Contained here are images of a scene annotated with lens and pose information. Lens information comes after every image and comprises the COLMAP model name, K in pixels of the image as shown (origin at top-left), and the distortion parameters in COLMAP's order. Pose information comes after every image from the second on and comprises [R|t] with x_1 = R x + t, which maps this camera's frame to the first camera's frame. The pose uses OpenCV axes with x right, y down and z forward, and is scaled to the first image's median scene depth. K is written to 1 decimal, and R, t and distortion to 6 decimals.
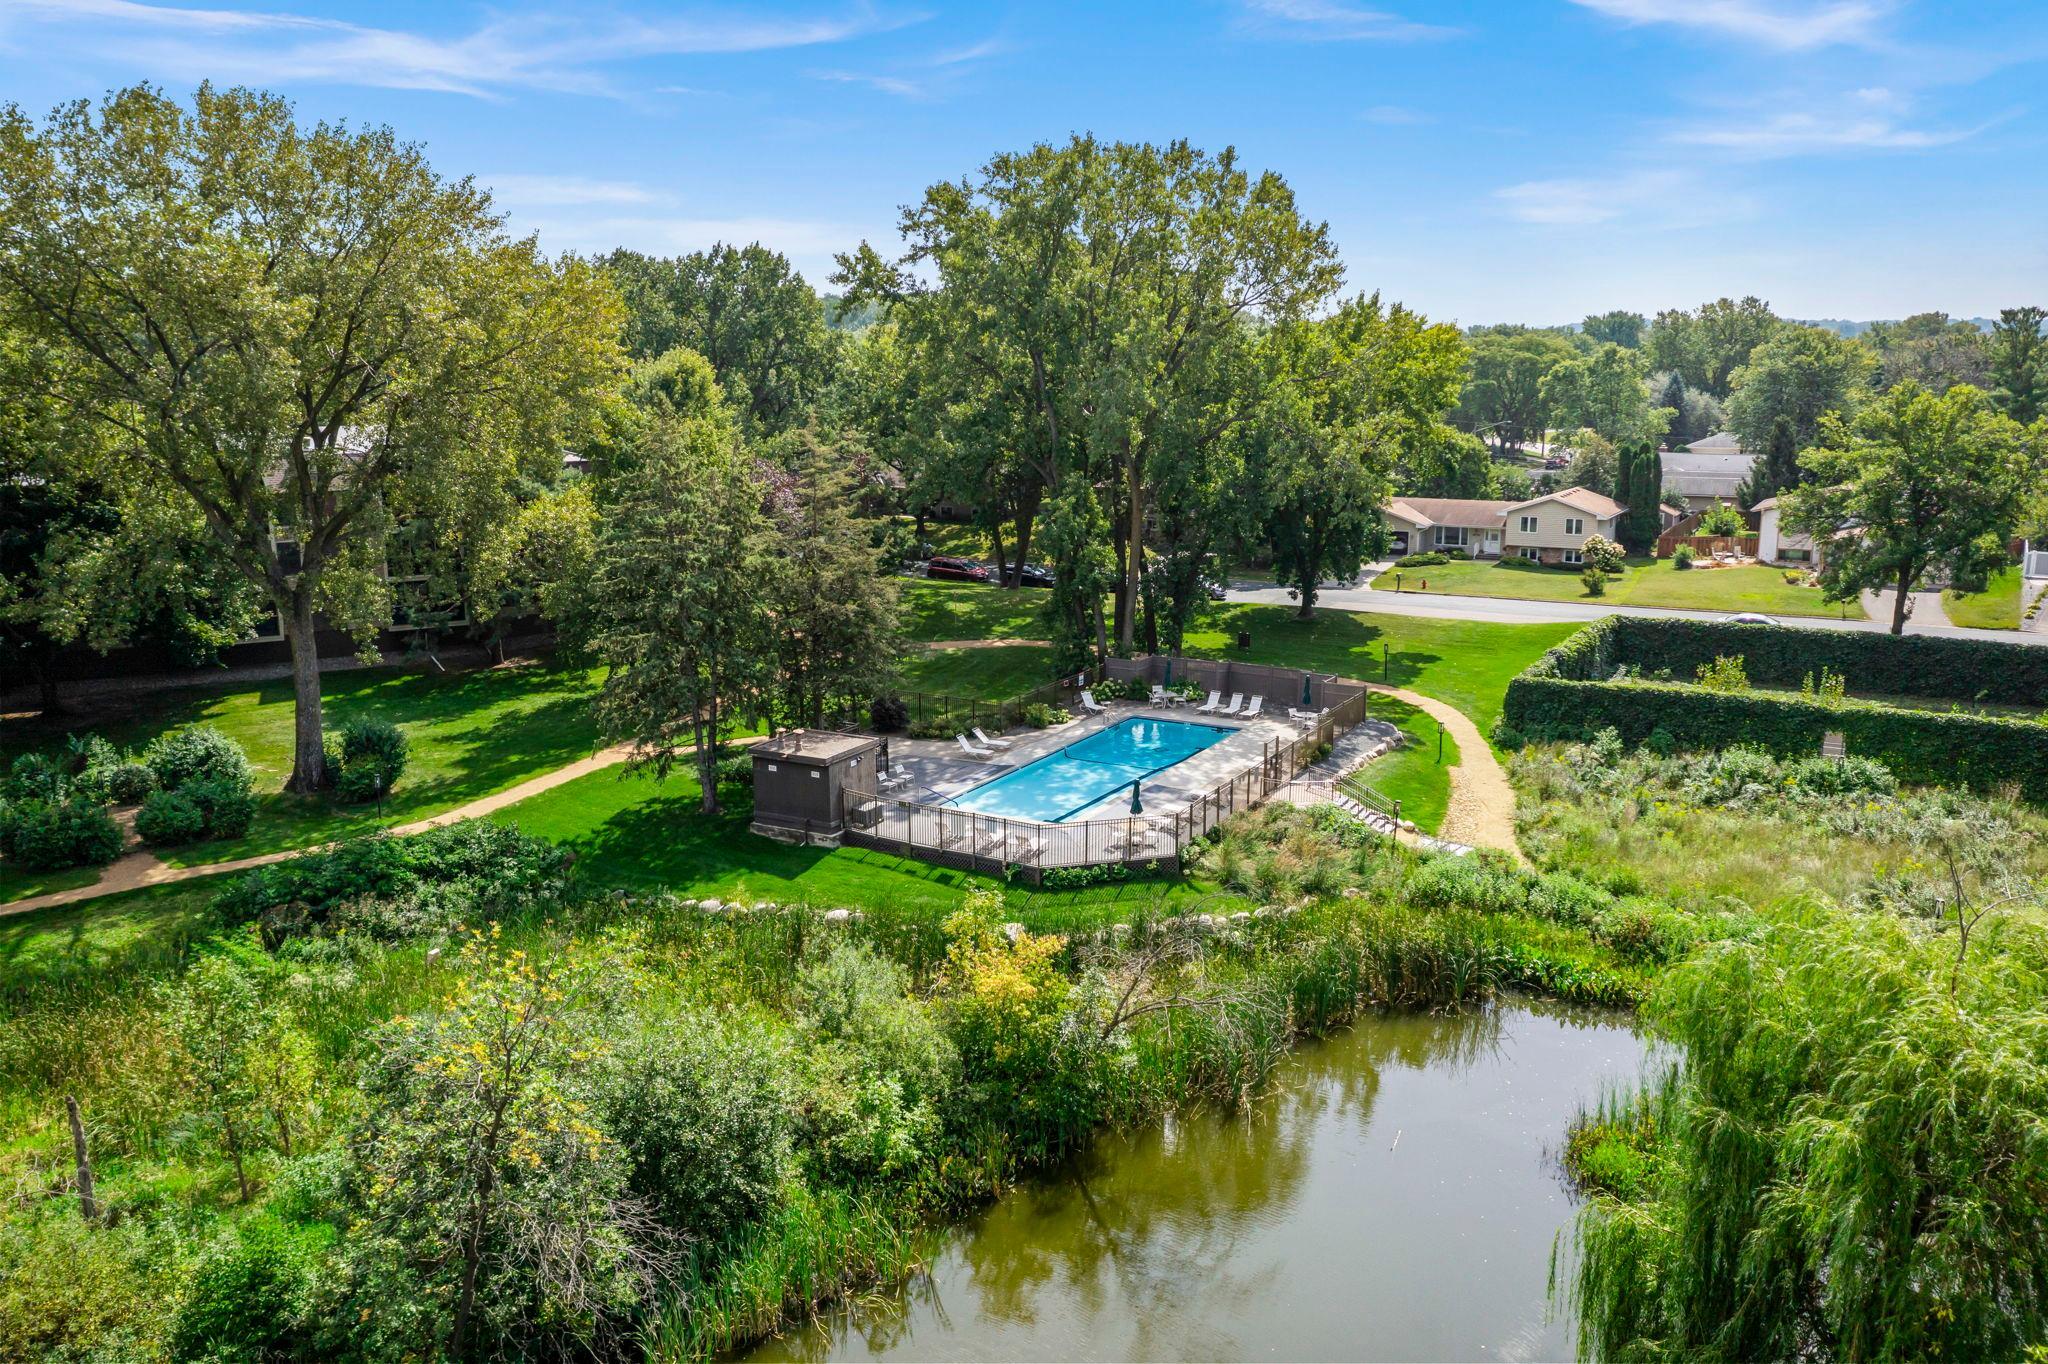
lens RADIAL K [[1622.1, 0, 1024.0], [0, 1622.1, 682.0], [0, 0, 1]] dist [-0.000142, -0.002567]
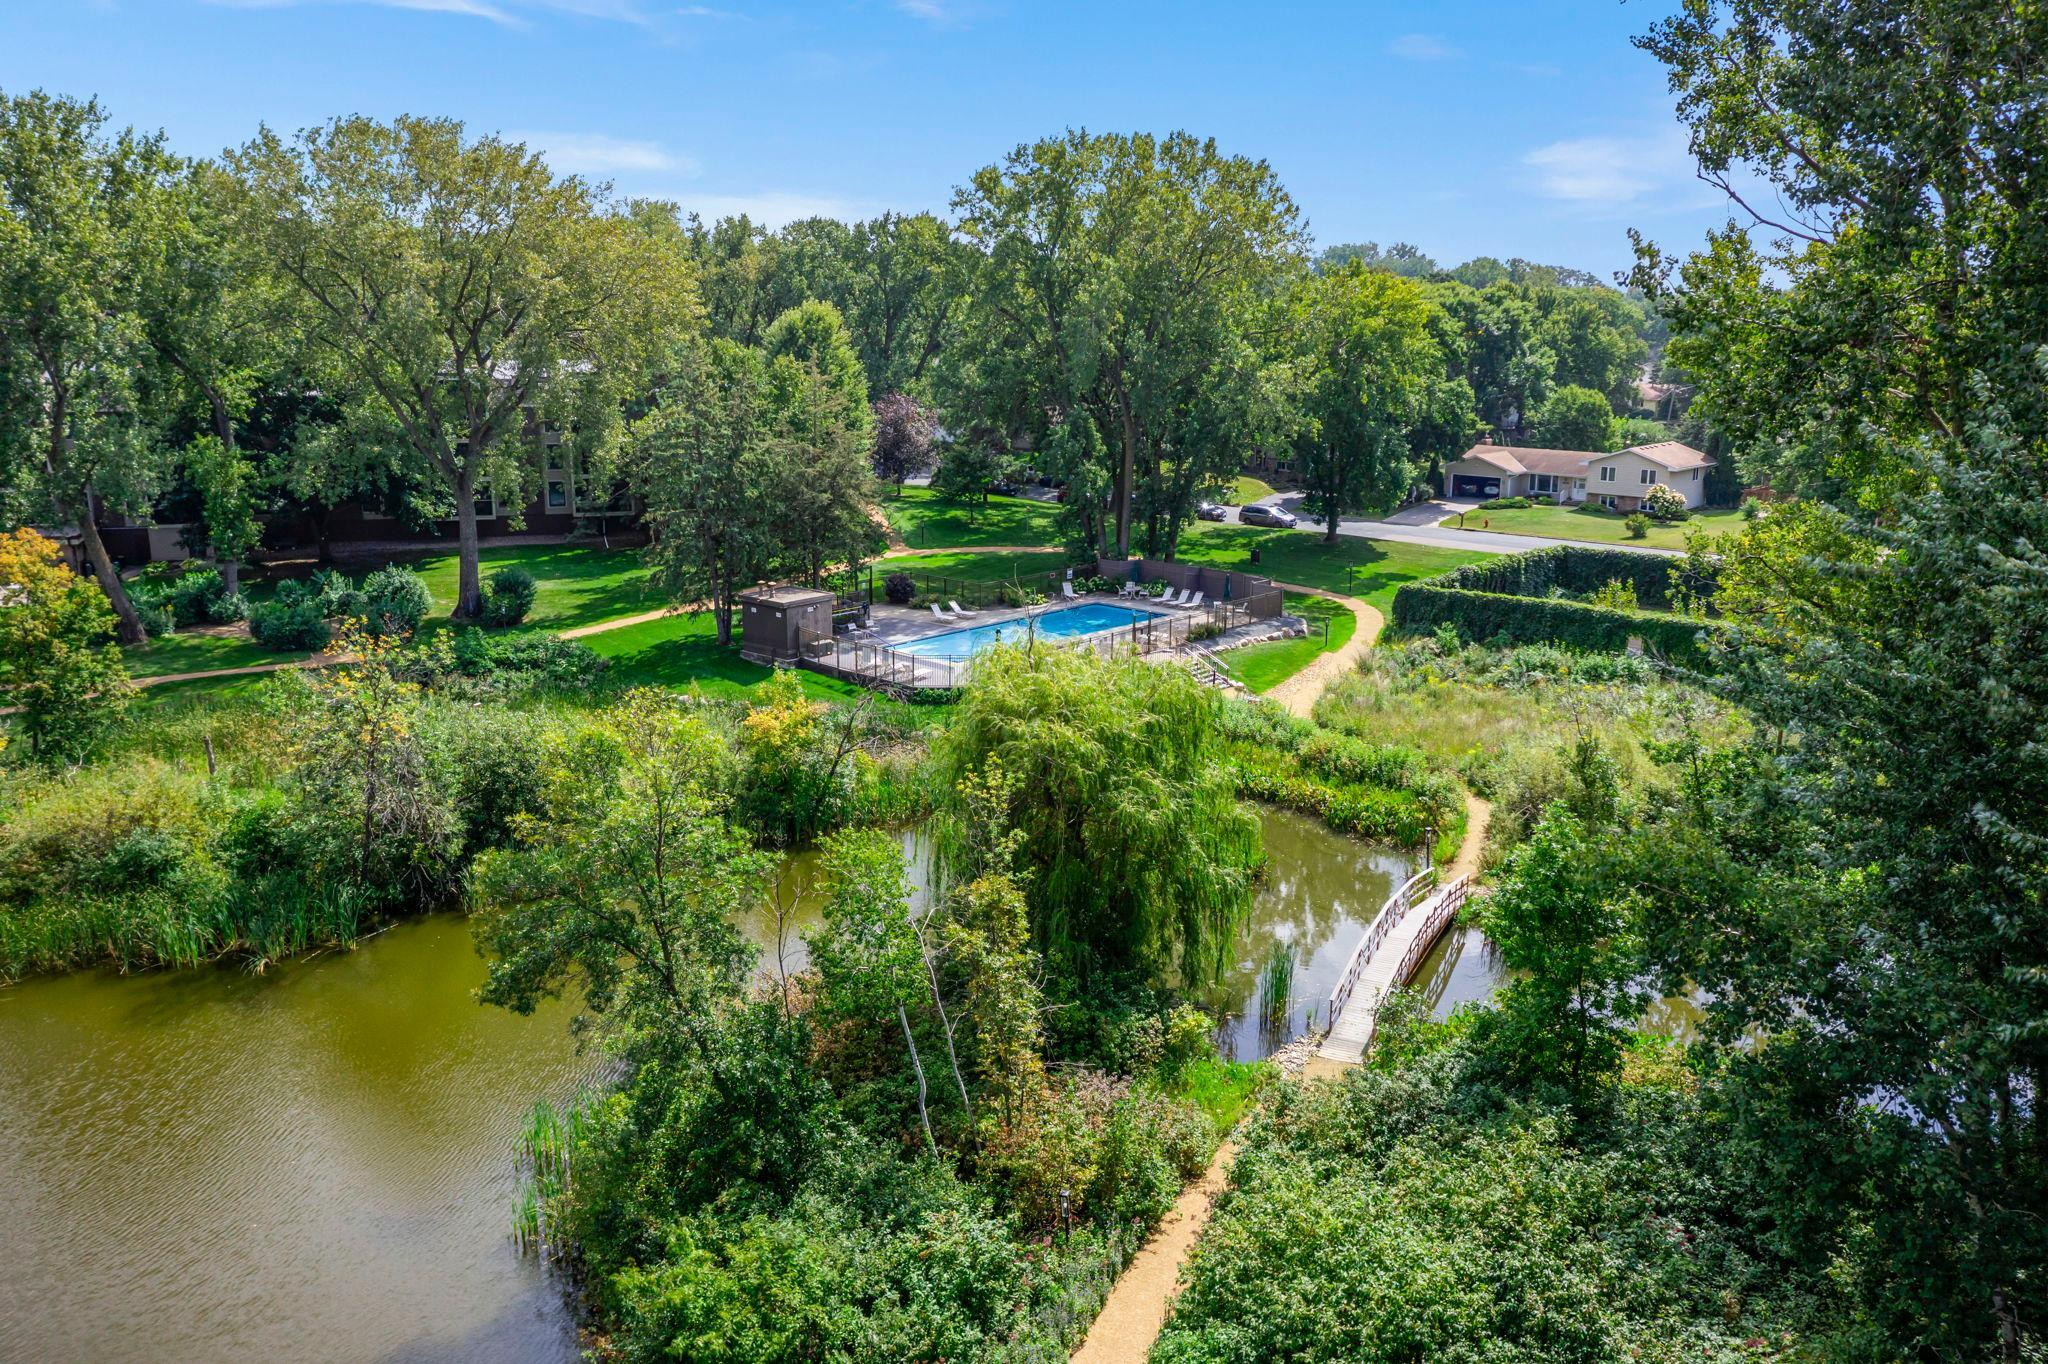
lens RADIAL K [[1622.1, 0, 1024.0], [0, 1622.1, 682.0], [0, 0, 1]] dist [-0.000142, -0.002567]
pose [[0.974114, 0.061874, -0.217424, 0.300492], [-0.056298, 0.997909, 0.031753, 0.047437], [0.218934, -0.018691, 0.975561, -0.228747]]
